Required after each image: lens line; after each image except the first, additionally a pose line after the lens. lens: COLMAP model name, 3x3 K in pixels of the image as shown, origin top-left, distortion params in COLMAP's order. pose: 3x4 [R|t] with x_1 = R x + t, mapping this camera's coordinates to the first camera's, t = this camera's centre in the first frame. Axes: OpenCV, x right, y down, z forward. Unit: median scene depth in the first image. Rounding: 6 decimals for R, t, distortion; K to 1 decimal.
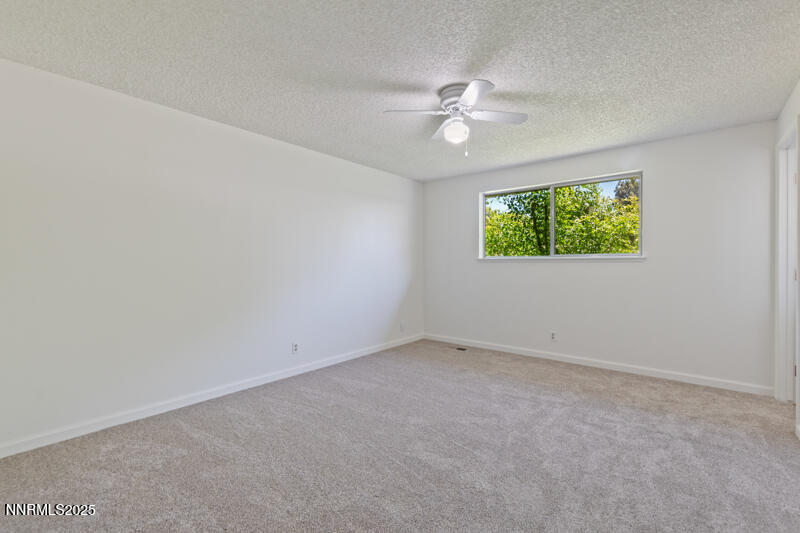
lens RADIAL K [[349.0, 0, 400.0], [0, 349.0, 266.5], [0, 0, 1]] dist [-0.000514, -0.000181]
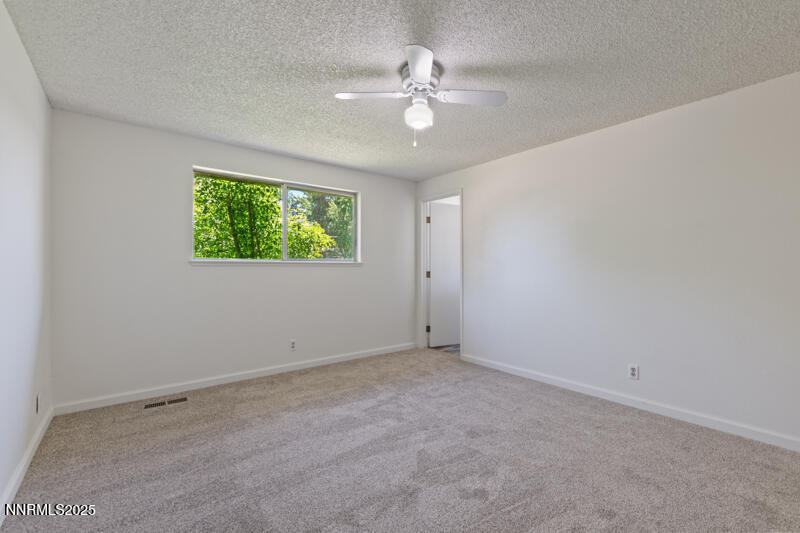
lens RADIAL K [[349.0, 0, 400.0], [0, 349.0, 266.5], [0, 0, 1]] dist [-0.000514, -0.000181]
pose [[0.200868, 0.005333, 0.979604, -0.608105], [0.008176, 0.999941, -0.007120, -0.003793], [-0.979584, 0.009439, 0.200812, 0.761716]]
